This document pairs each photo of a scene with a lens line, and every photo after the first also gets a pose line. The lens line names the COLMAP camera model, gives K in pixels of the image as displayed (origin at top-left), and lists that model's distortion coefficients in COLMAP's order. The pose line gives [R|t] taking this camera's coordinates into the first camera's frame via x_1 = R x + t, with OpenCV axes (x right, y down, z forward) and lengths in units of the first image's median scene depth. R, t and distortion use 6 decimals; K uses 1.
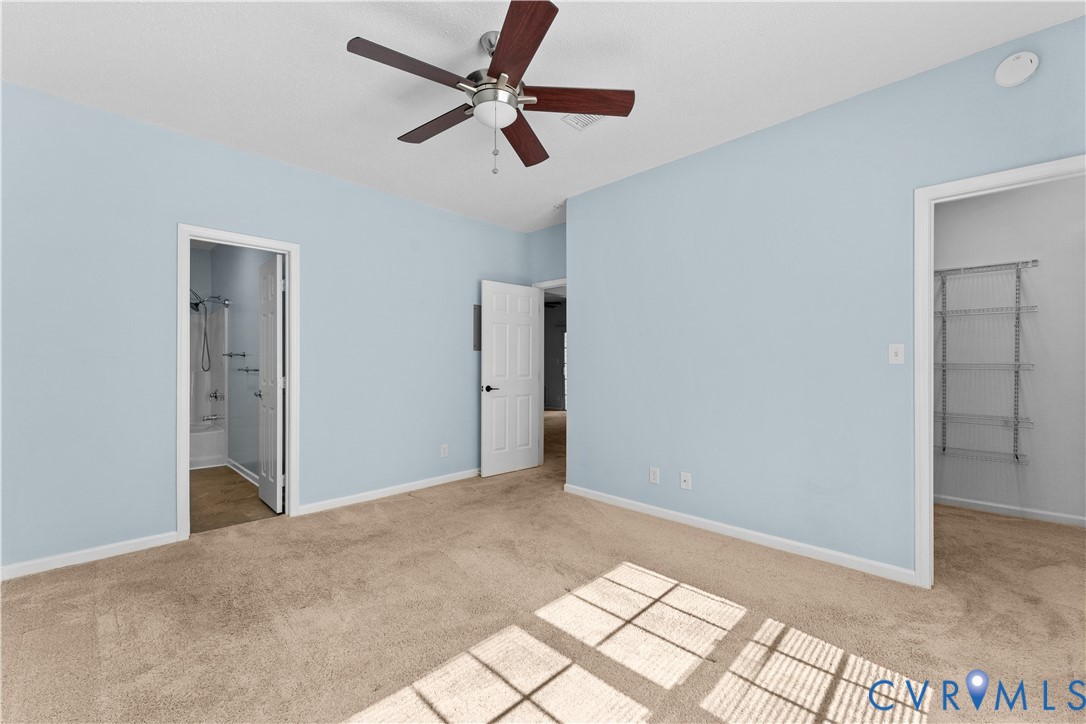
lens RADIAL K [[437.5, 0, 539.3], [0, 437.5, 361.9], [0, 0, 1]] dist [0.000045, -0.000112]
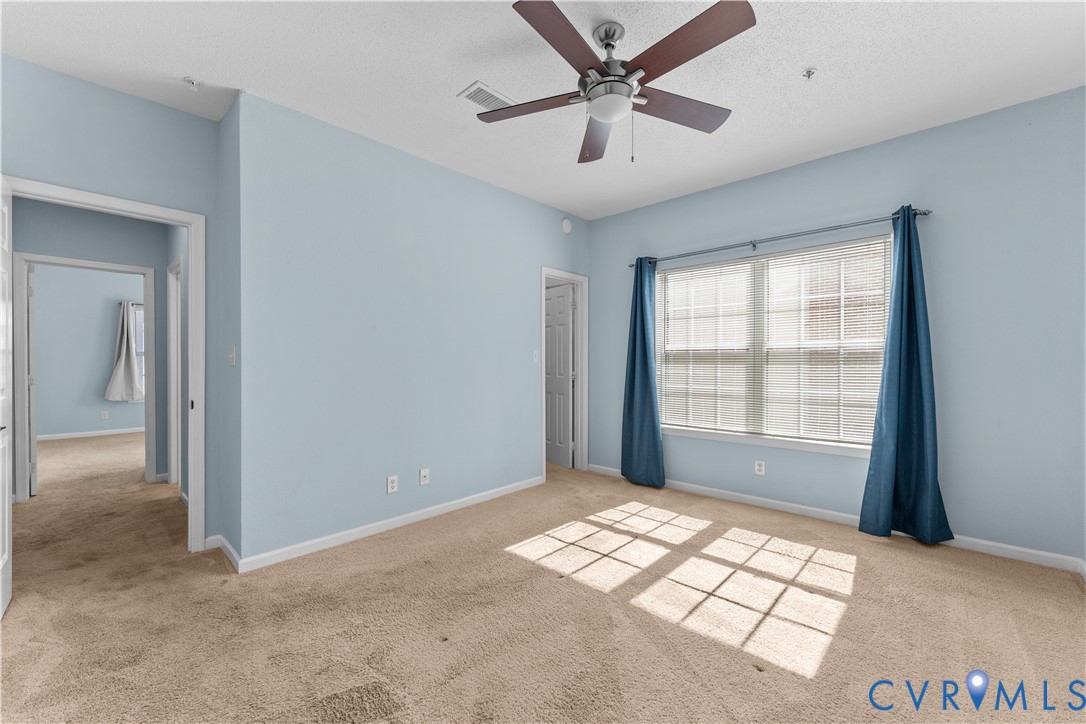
lens RADIAL K [[437.5, 0, 539.3], [0, 437.5, 361.9], [0, 0, 1]] dist [0.000045, -0.000112]
pose [[-0.014466, -0.000119, 0.999895, -1.053610], [-0.001005, 0.999999, 0.000104, 0.008556], [-0.999895, -0.001004, -0.014466, 1.151485]]
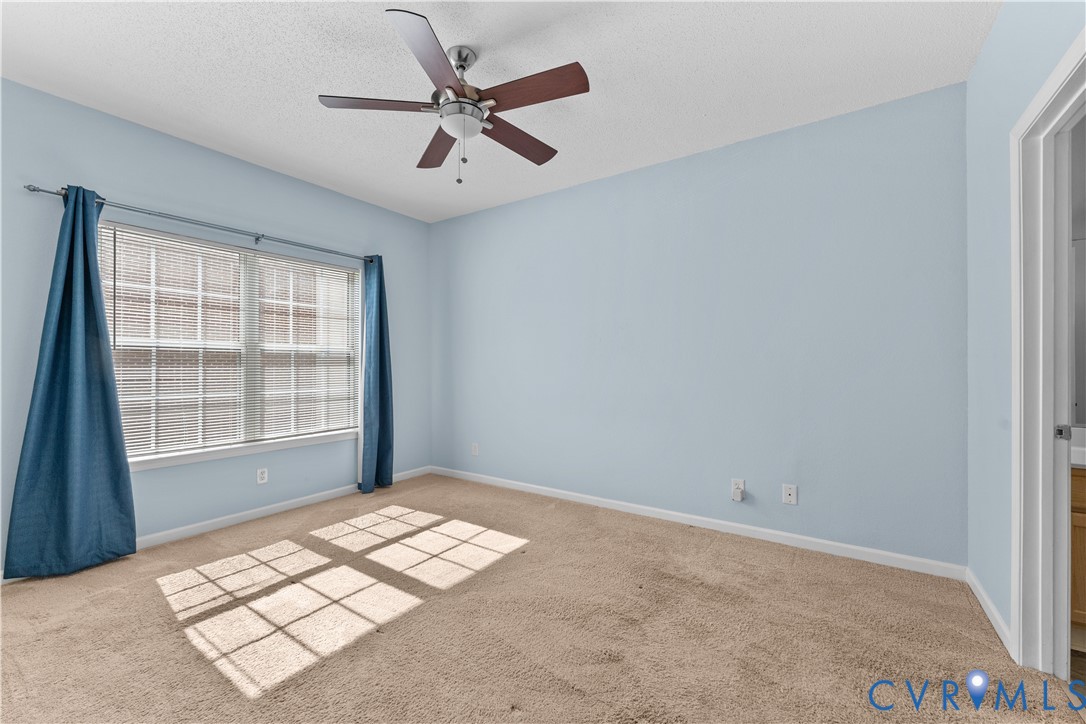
lens RADIAL K [[443.0, 0, 540.0], [0, 443.0, 361.1], [0, 0, 1]] dist [0.000233, -0.000288]
pose [[-0.985999, -0.006408, -0.166629, -0.103592], [-0.005231, 0.999958, -0.007501, 0.004170], [0.166670, -0.006525, -0.985991, 2.046016]]
